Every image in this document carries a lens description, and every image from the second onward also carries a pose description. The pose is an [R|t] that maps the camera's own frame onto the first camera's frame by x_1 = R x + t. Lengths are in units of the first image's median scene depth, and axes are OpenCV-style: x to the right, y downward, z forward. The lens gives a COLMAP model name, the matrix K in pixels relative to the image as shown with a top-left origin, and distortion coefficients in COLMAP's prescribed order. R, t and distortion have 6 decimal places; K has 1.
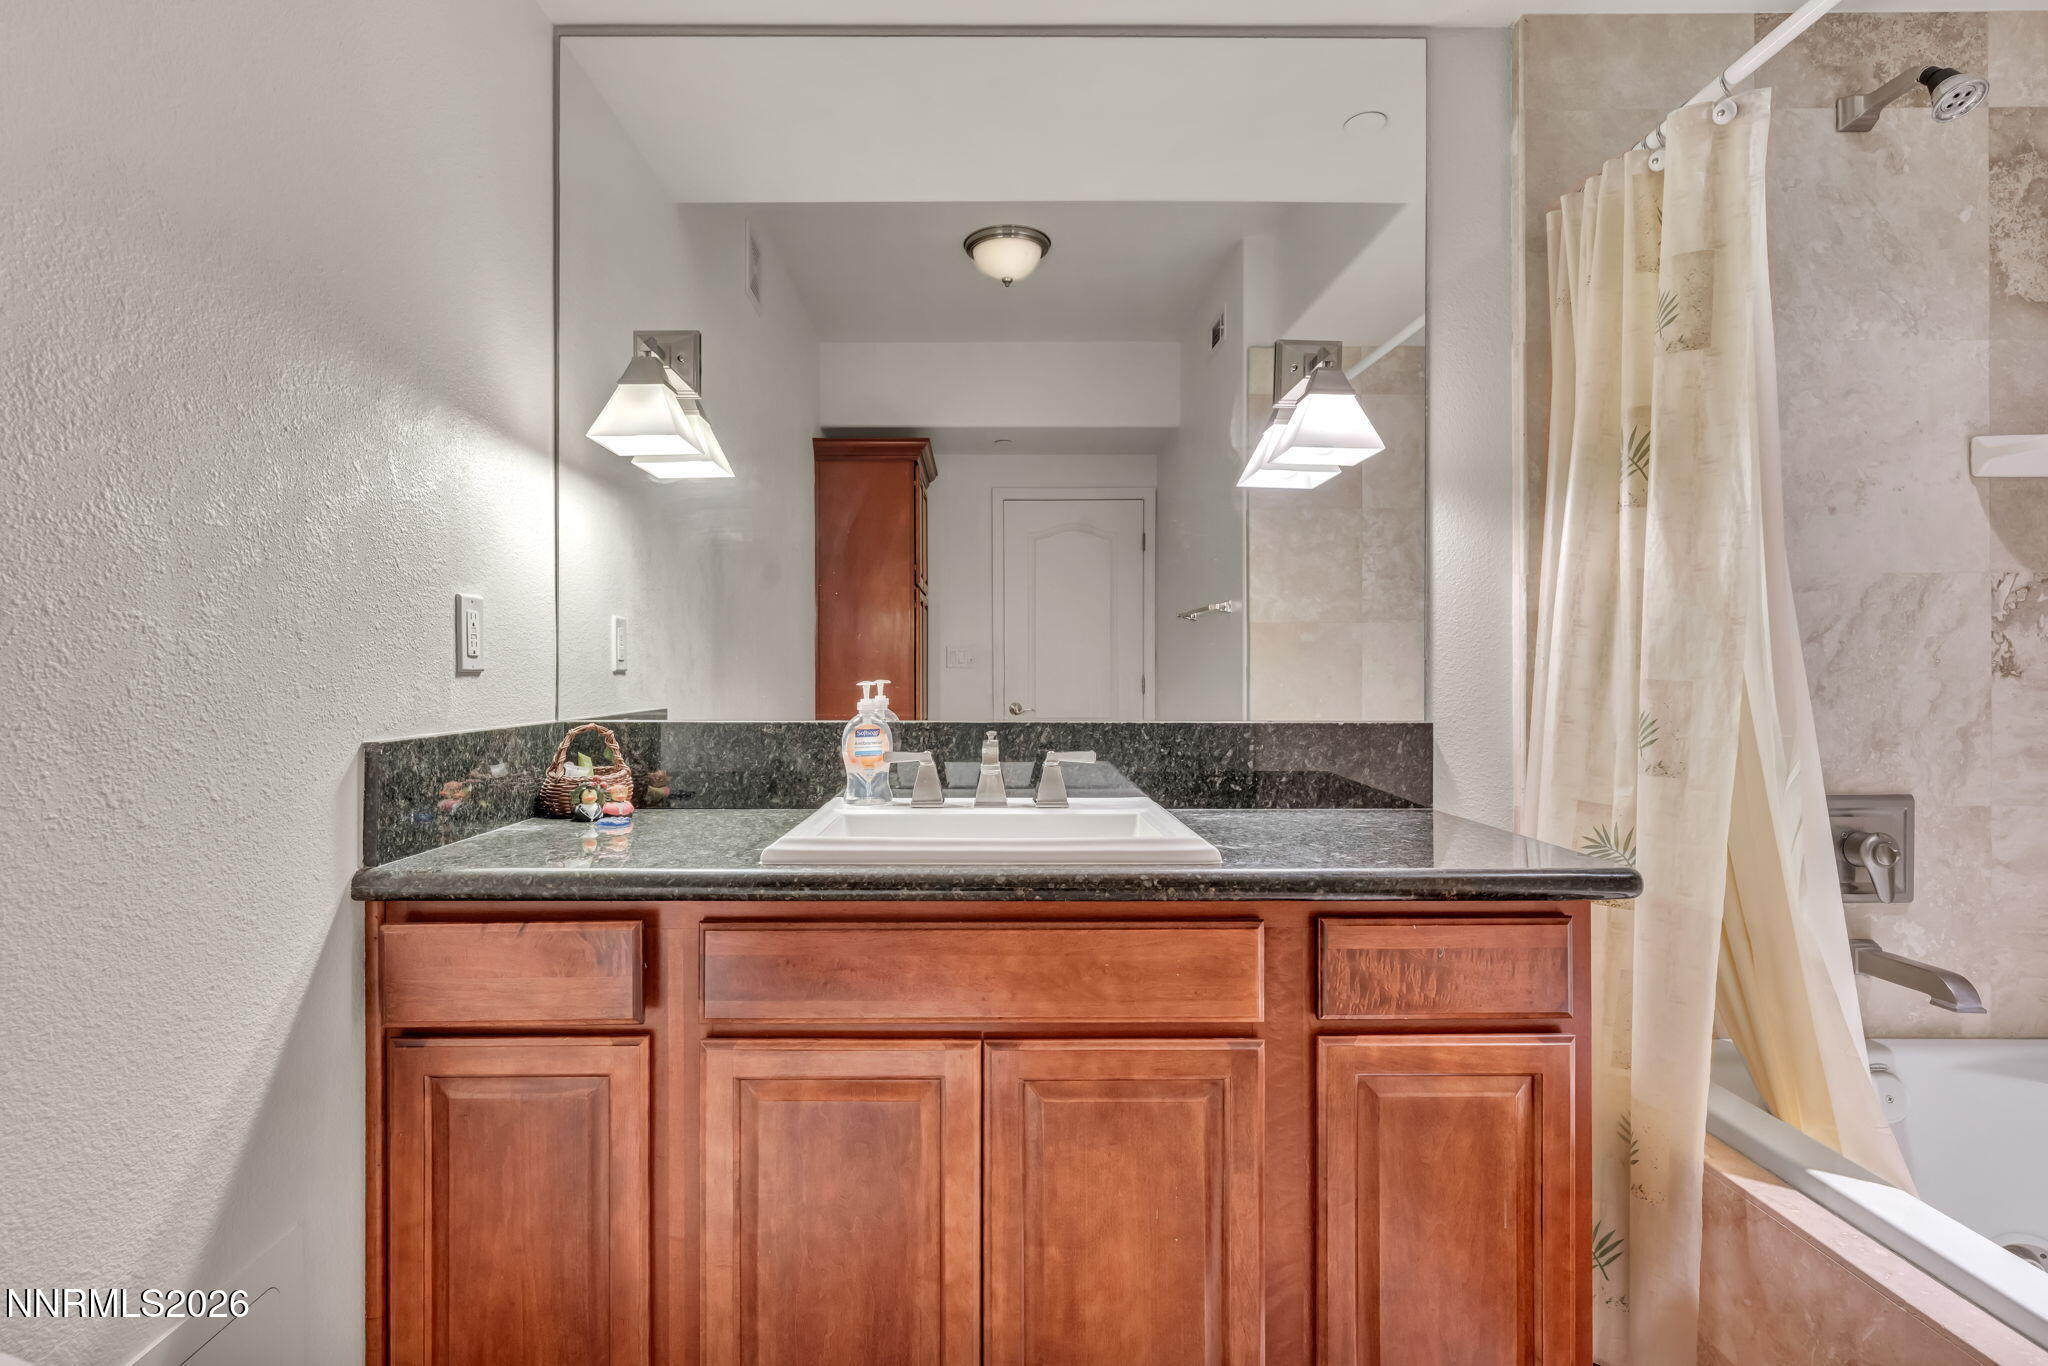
lens RADIAL K [[995.1, 0, 1014.0], [0, 995.1, 674.7], [0, 0, 1]] dist [-0.001653, 0.000132]
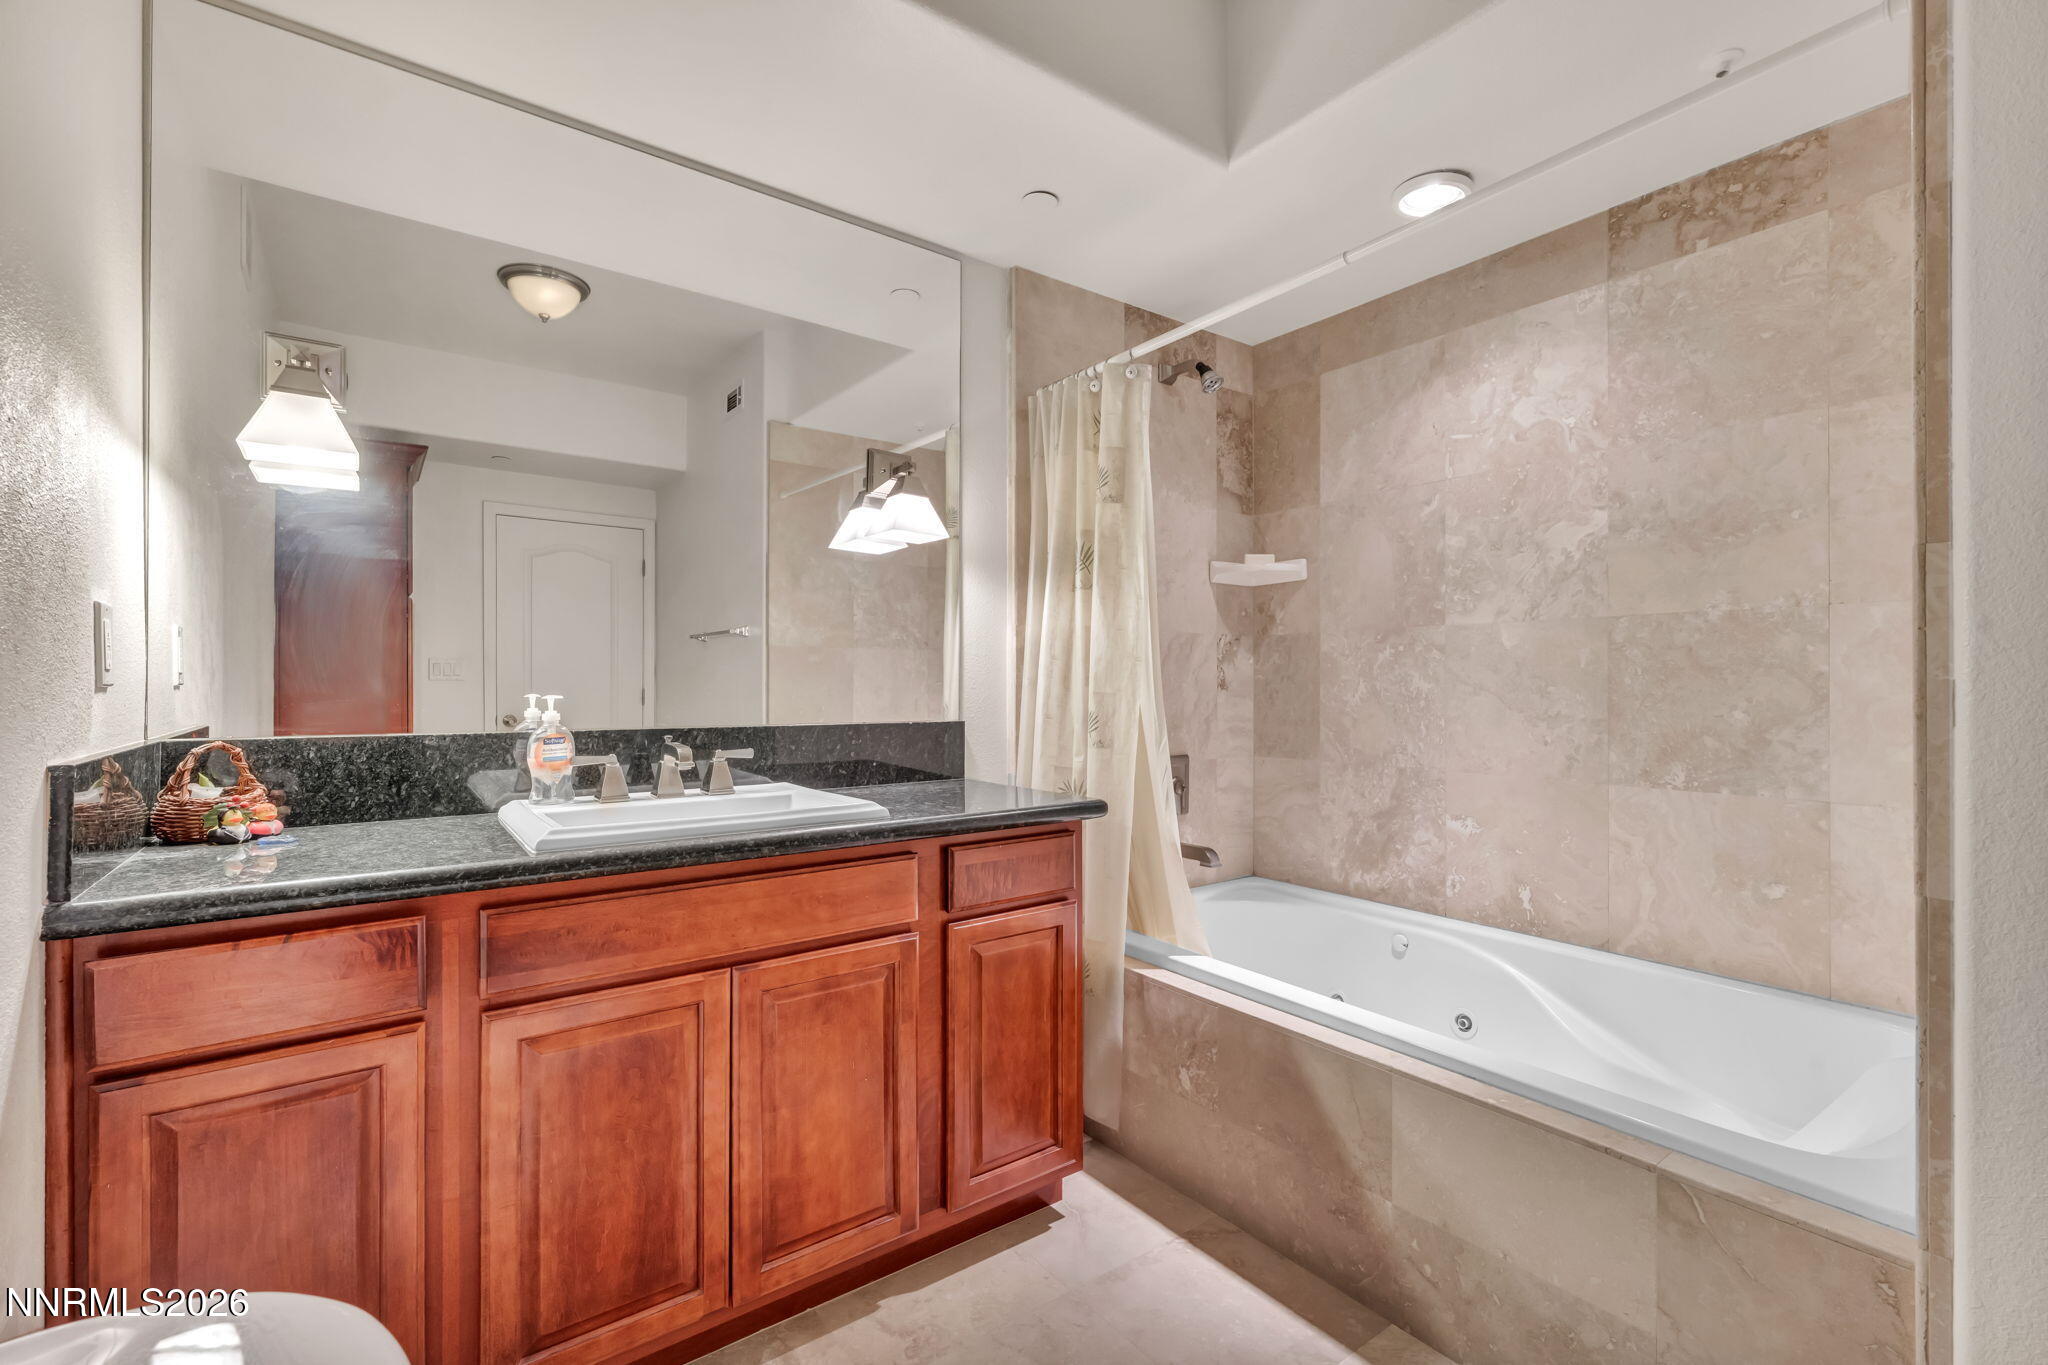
lens RADIAL K [[878.6, 0, 1026.4], [0, 878.6, 688.2], [0, 0, 1]] dist [-0.000011, 0.000047]
pose [[0.804132, -0.000344, 0.594451, -0.400617], [-0.000966, 0.999998, 0.001885, -0.004883], [-0.594450, -0.002090, 0.804130, -0.164218]]
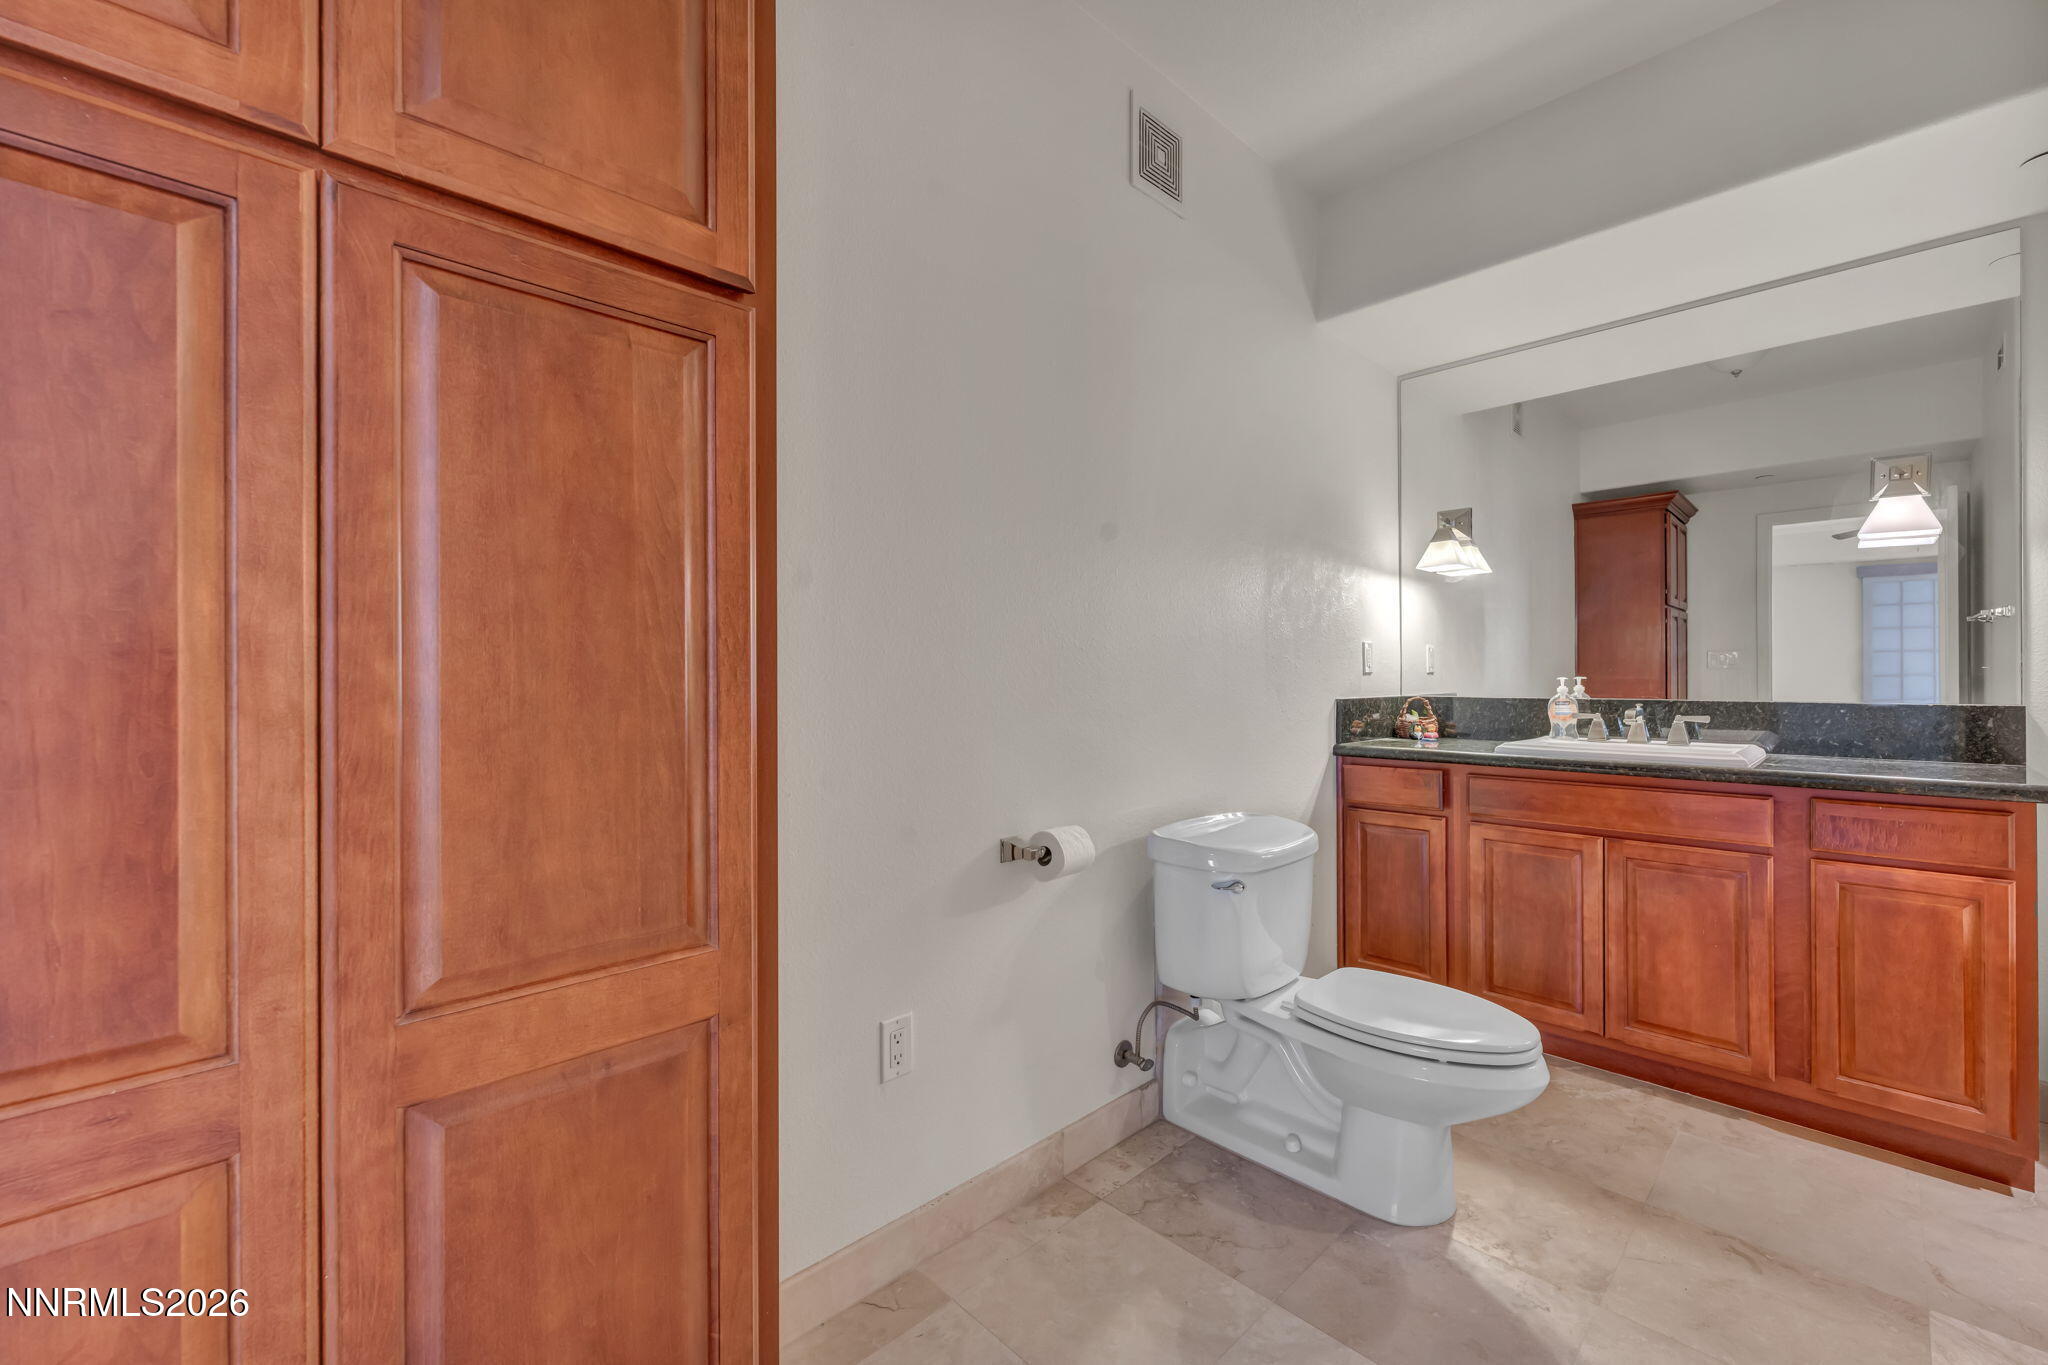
lens RADIAL K [[873.6, 0, 983.9], [0, 873.6, 675.8], [0, 0, 1]] dist [-0.000138, -0.000001]
pose [[0.666571, -0.003043, -0.745436, 0.493703], [0.003213, 0.999994, -0.001210, 0.002673], [0.745435, -0.001589, 0.666577, -1.319312]]
